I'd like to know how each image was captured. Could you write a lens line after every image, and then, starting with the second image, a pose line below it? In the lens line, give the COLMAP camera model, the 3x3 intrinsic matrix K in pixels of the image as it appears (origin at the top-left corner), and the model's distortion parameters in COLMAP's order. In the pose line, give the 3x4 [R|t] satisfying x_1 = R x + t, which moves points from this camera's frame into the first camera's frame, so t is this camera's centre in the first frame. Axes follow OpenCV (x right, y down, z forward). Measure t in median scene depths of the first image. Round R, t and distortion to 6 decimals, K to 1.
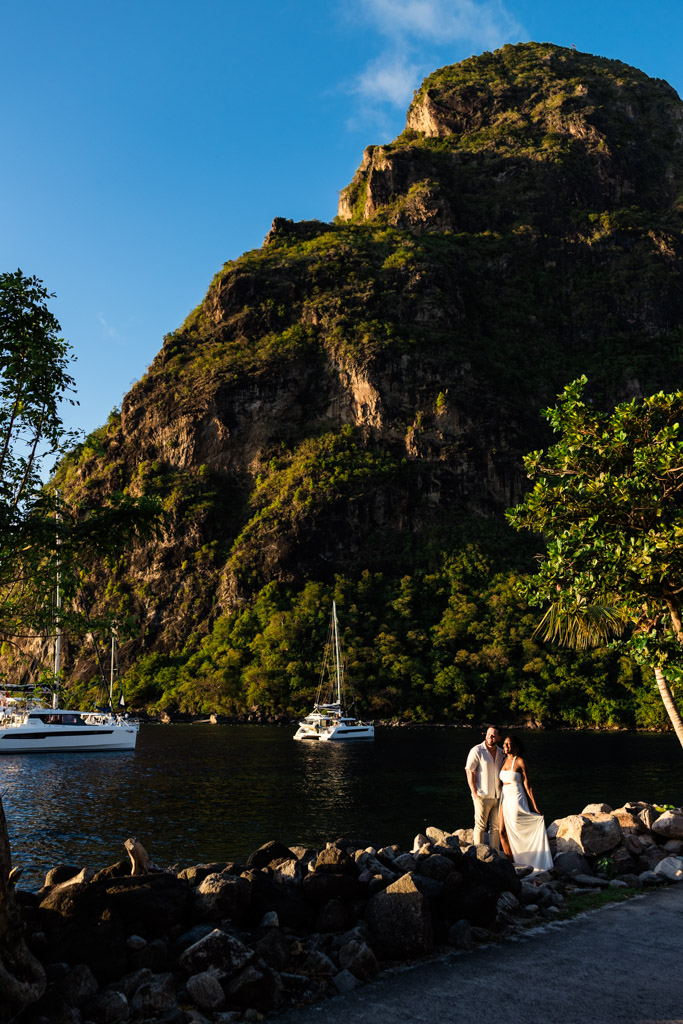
lens RADIAL K [[884.0, 0, 314.0], [0, 884.0, 514.9], [0, 0, 1]] dist [0.024097, 0.000697]
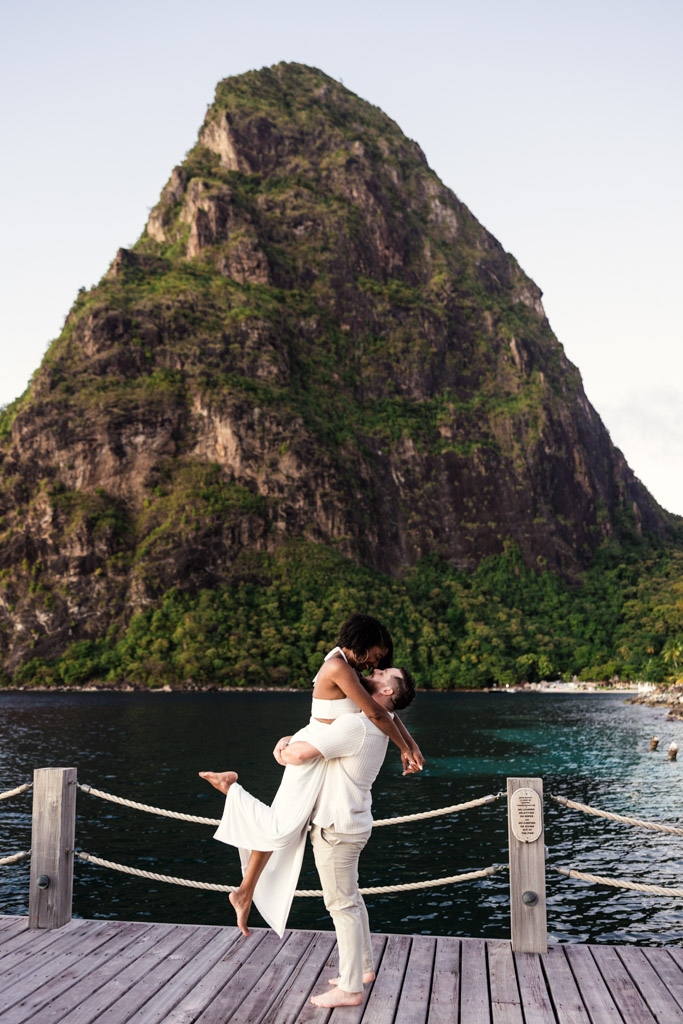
lens RADIAL K [[890.4, 0, 344.2], [0, 890.4, 643.4], [0, 0, 1]] dist [0.019507, 0.037331]
pose [[0.924978, 0.004284, 0.379996, -0.272858], [-0.071310, 0.984130, 0.162488, -0.066948], [-0.373270, -0.177396, 0.910604, -0.280538]]
